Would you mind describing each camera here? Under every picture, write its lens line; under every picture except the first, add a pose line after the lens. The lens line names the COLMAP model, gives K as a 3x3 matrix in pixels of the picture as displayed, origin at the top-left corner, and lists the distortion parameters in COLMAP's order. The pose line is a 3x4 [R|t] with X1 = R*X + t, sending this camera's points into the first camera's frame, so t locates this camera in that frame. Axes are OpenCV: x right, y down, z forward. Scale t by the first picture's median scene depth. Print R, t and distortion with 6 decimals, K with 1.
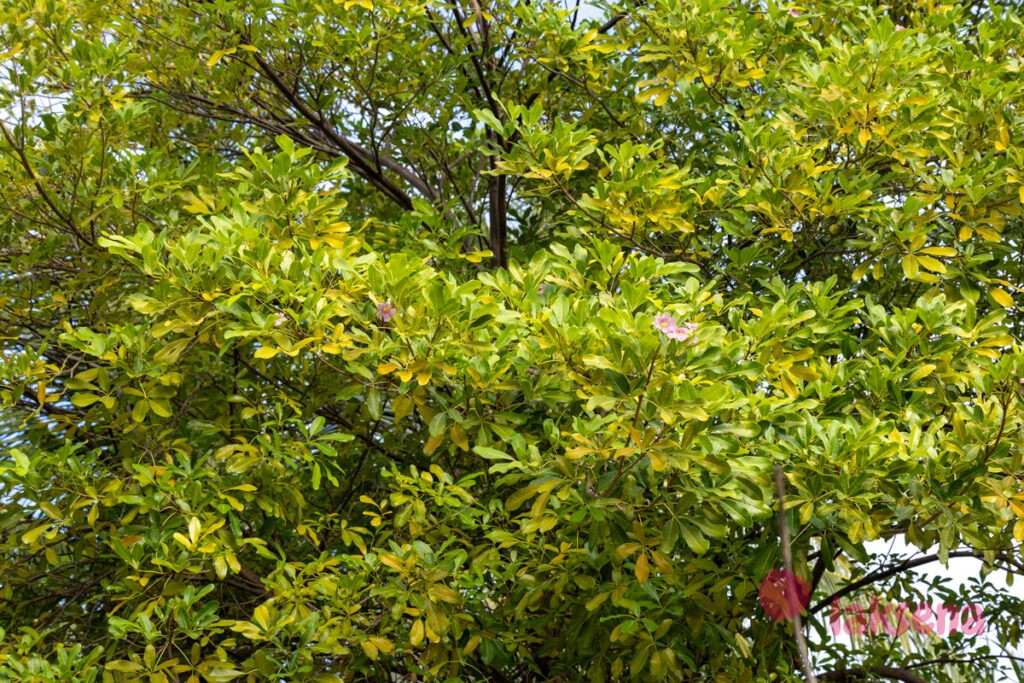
lens RADIAL K [[2049.0, 0, 511.1], [0, 2049.0, 341.4], [0, 0, 1]] dist [0.082902, 0.000000]
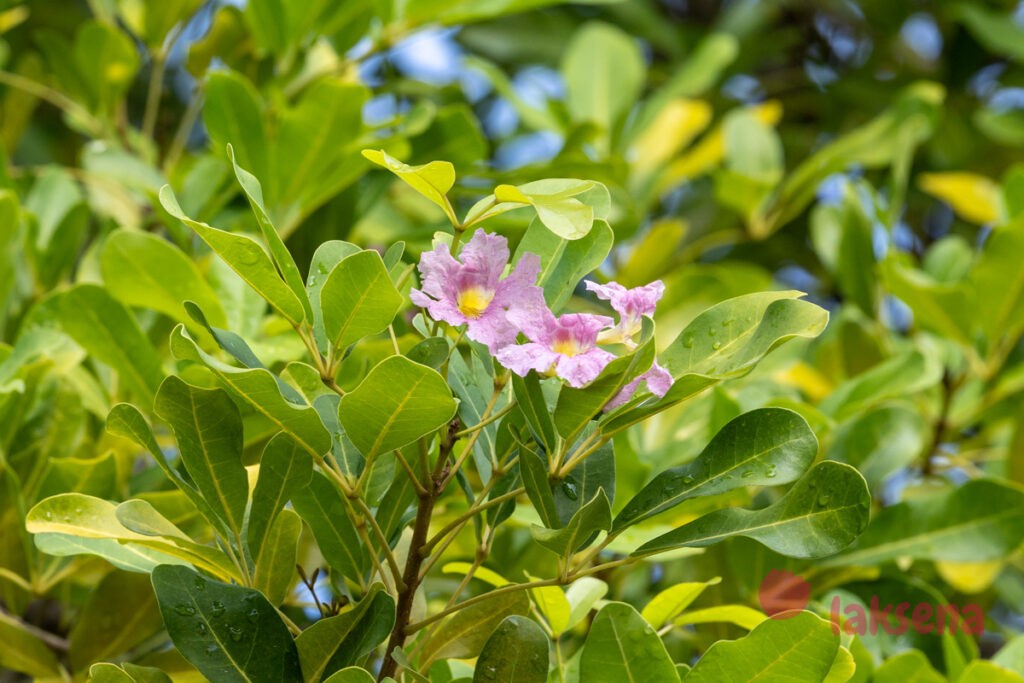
lens RADIAL K [[3929.2, 0, 510.5], [0, 3929.2, 339.1], [0, 0, 1]] dist [-1.305622, 0.000000]
pose [[0.992653, -0.064983, -0.102067, 0.112955], [0.067572, 0.997469, 0.022121, -0.012338], [0.100371, -0.028855, 0.994532, 0.665469]]
